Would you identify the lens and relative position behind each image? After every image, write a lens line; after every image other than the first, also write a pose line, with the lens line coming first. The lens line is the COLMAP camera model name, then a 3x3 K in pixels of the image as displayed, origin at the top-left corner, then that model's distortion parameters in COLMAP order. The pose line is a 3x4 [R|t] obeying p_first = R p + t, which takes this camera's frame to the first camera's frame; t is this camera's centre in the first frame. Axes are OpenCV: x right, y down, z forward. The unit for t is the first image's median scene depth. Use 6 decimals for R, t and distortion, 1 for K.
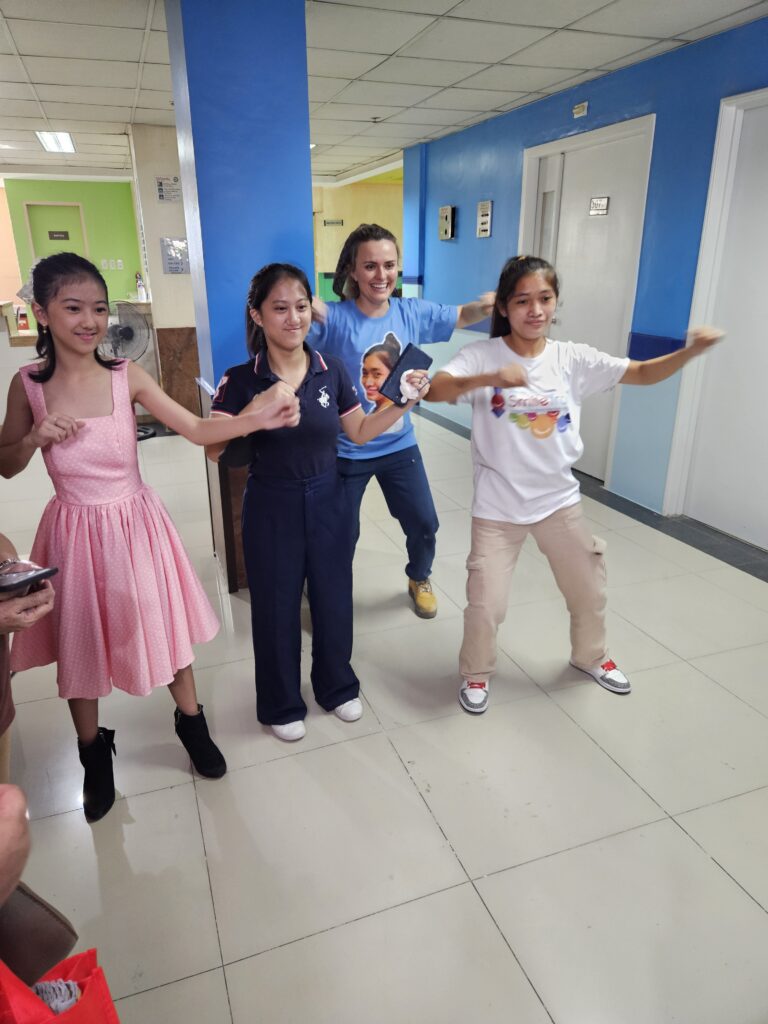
lens RADIAL K [[687.9, 0, 382.1], [0, 687.9, 511.6], [0, 0, 1]] dist [0.034591, -0.003867]
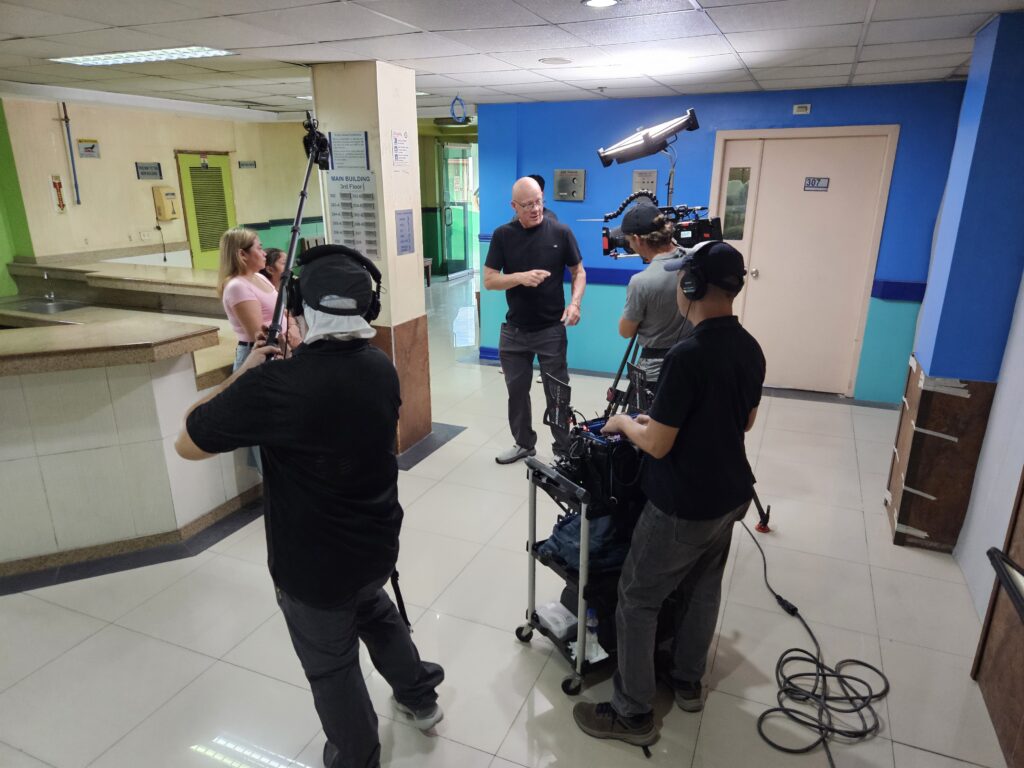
lens RADIAL K [[687.9, 0, 507.4], [0, 687.9, 393.8], [0, 0, 1]] dist [0.034591, -0.003867]
pose [[0.689972, -0.210643, 0.692509, -0.787541], [0.242468, 0.968706, 0.053075, -0.207139], [-0.682018, 0.131291, 0.719454, 0.397094]]
